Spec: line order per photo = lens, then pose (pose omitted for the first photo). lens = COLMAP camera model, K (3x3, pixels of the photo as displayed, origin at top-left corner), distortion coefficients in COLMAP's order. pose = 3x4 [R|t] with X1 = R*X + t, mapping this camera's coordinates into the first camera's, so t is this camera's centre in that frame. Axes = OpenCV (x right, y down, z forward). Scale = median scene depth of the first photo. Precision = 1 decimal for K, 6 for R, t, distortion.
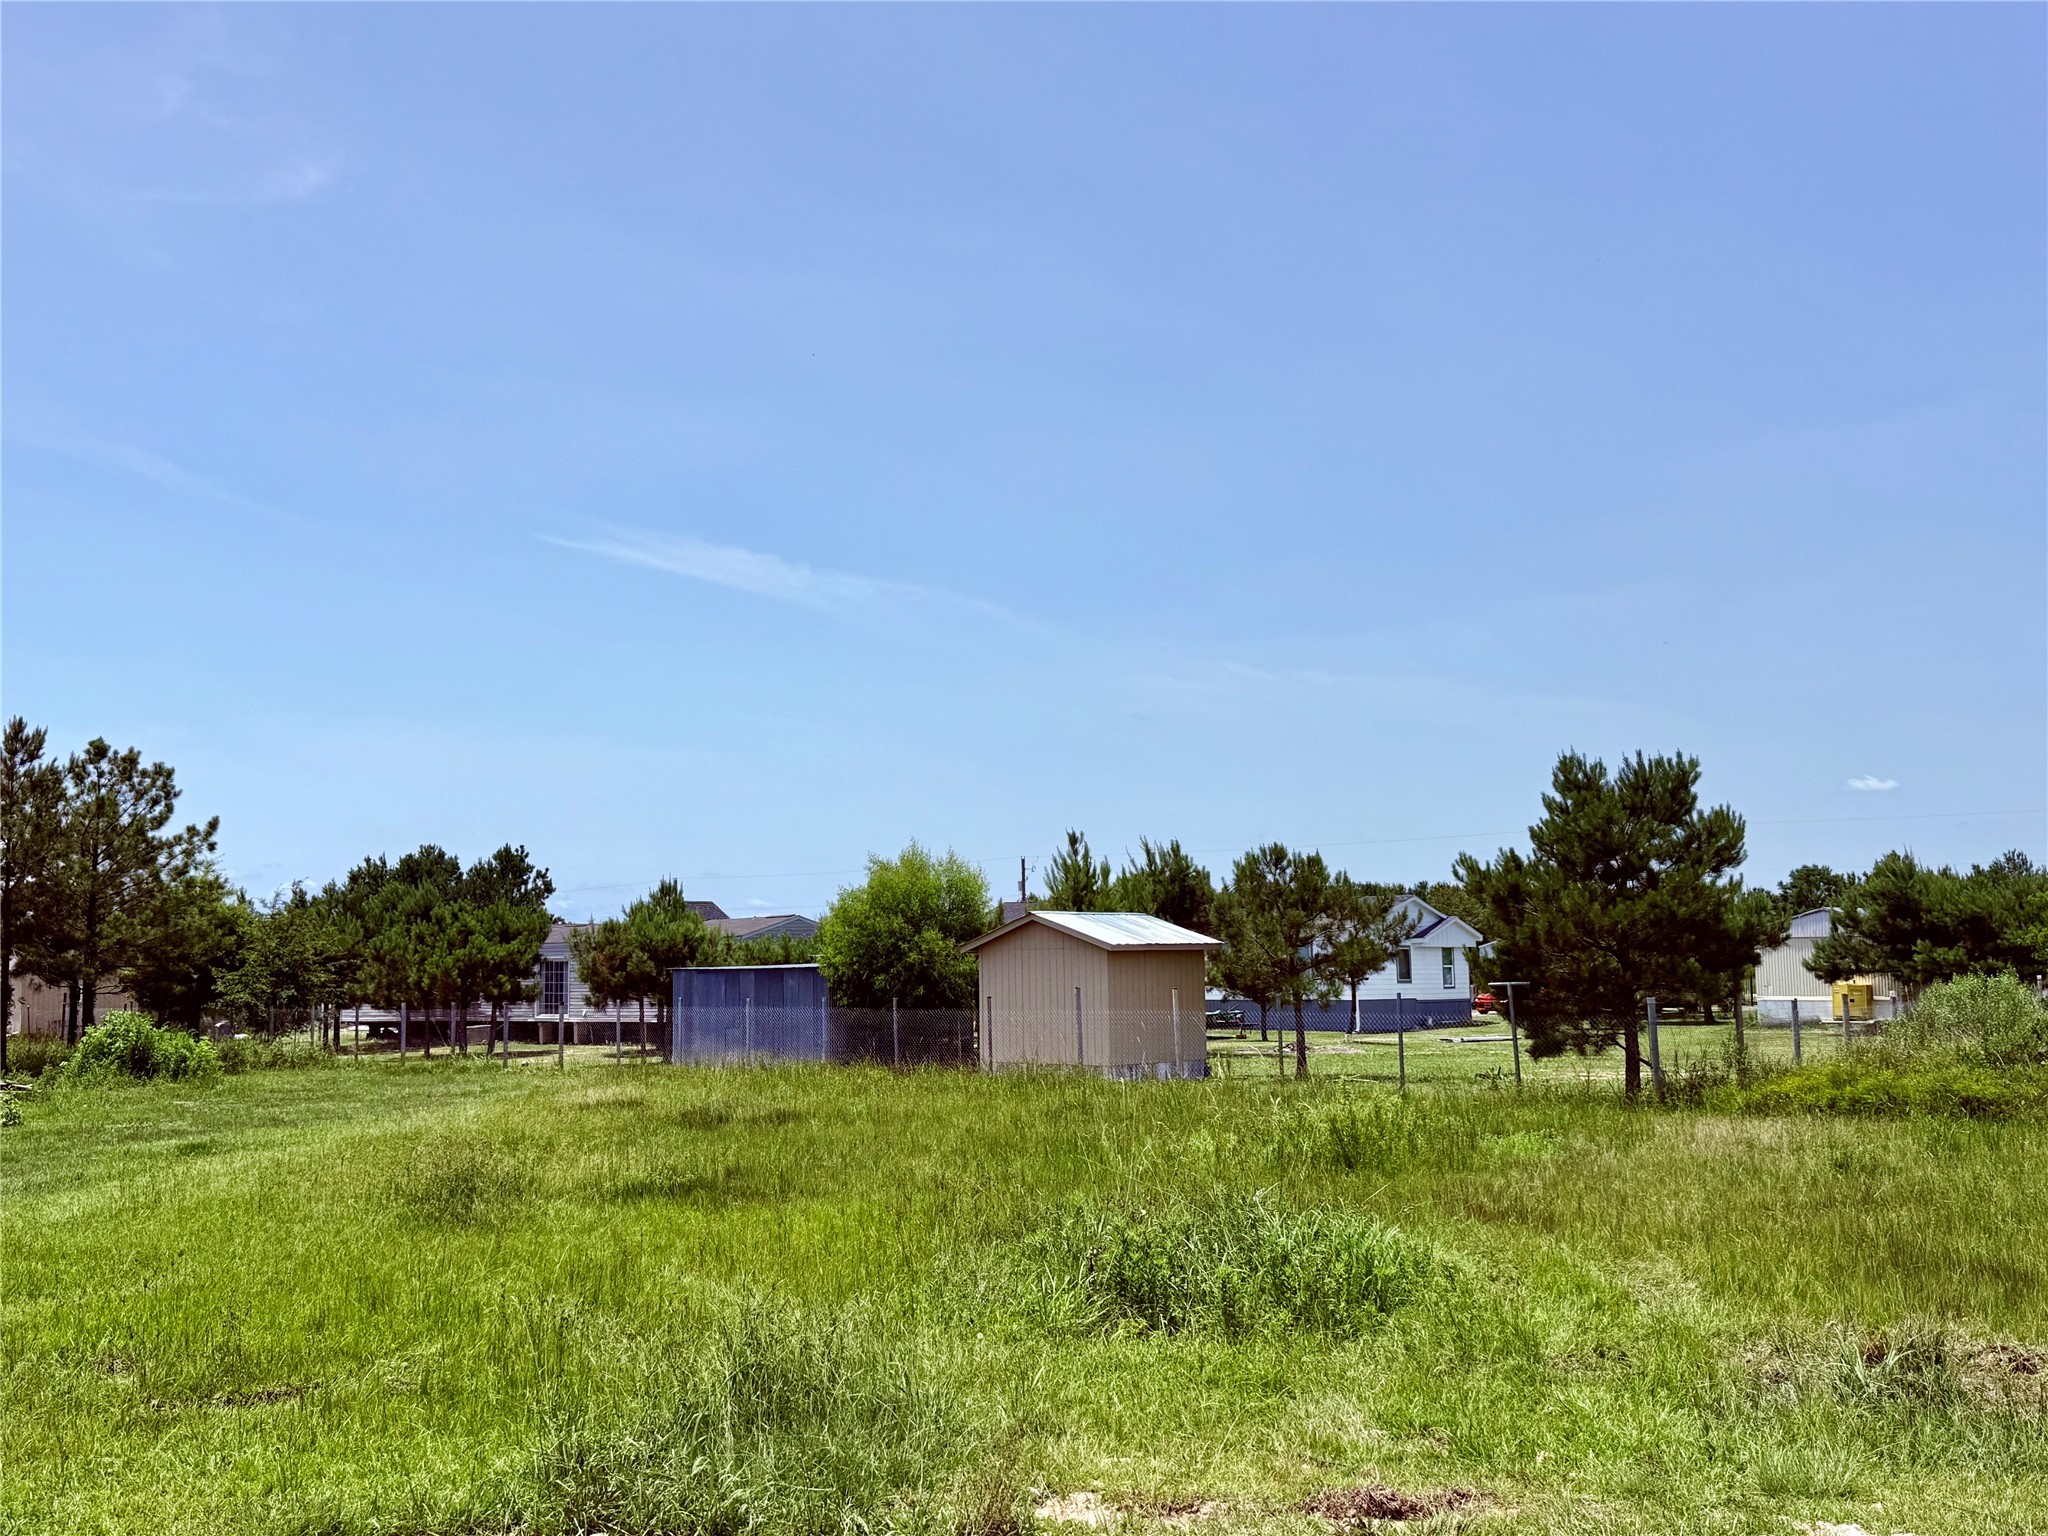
lens RADIAL K [[2024.8, 0, 1024.0], [0, 2024.8, 768.0], [0, 0, 1]] dist [0.164727, -0.330380]
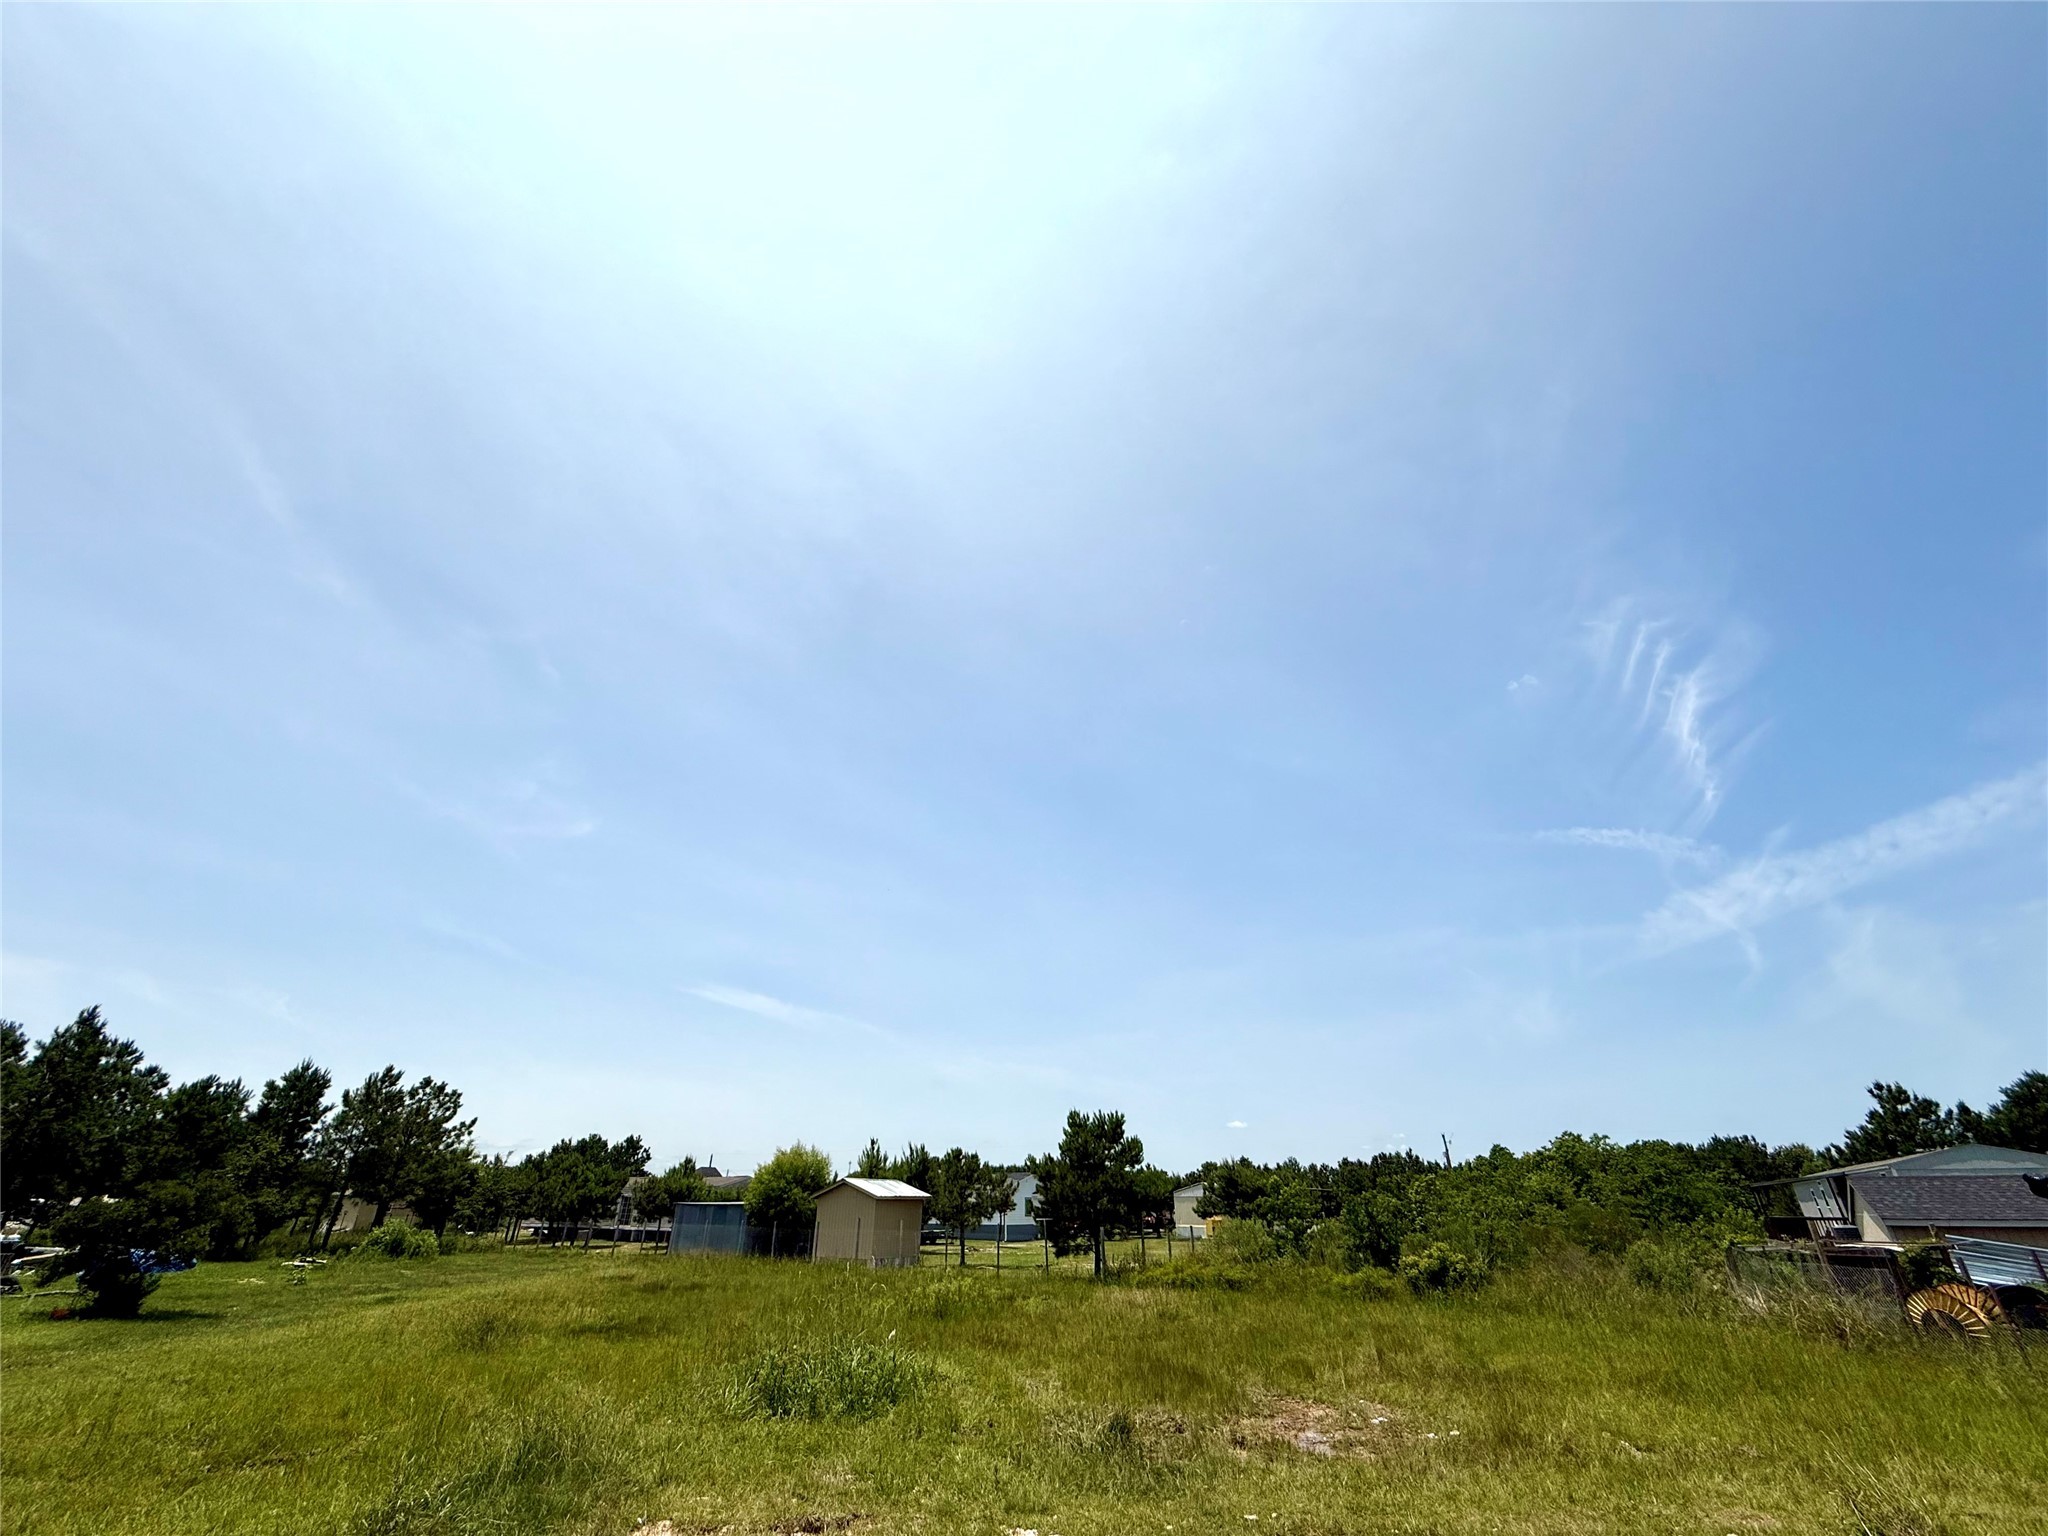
lens RADIAL K [[819.3, 0, 1024.0], [0, 819.3, 768.0], [0, 0, 1]] dist [0.001324, -0.000185]
pose [[0.988244, 0.087923, 0.125074, 0.038543], [-0.033500, 0.922739, -0.383966, -0.004096], [-0.149170, 0.375262, 0.914837, -0.006968]]
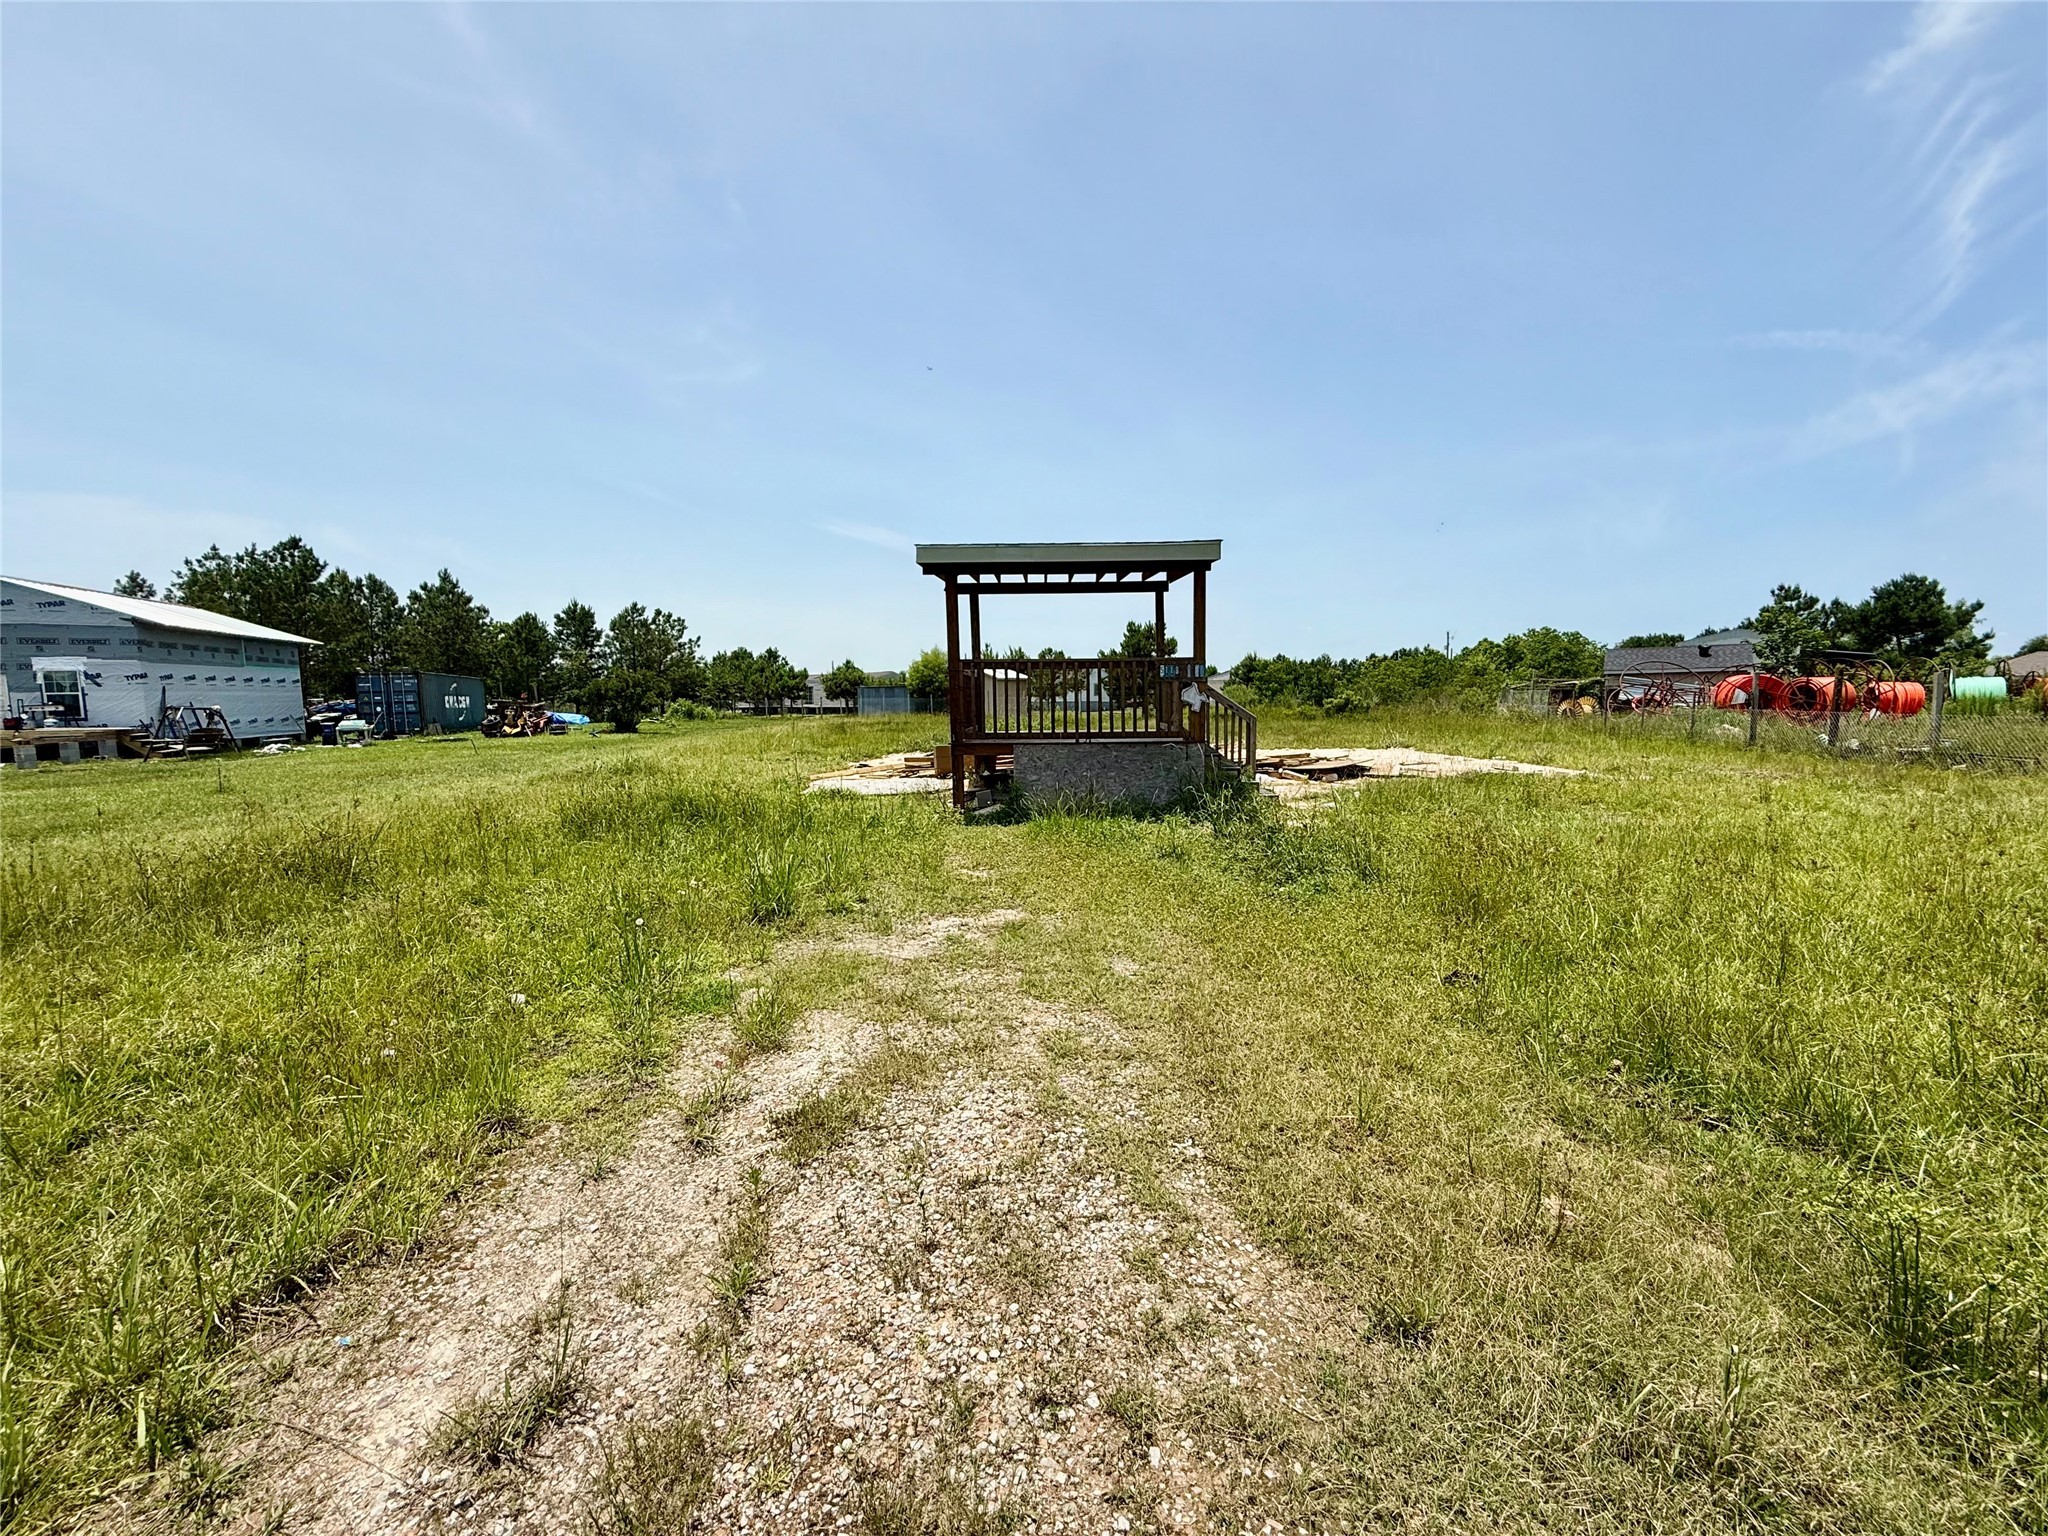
lens RADIAL K [[819.3, 0, 1024.0], [0, 819.3, 768.0], [0, 0, 1]] dist [0.001324, -0.000185]
pose [[0.997082, -0.003038, 0.076276, -0.013775], [-0.010685, 0.983817, 0.178859, -0.005735], [-0.075585, -0.179152, 0.980913, -0.267407]]
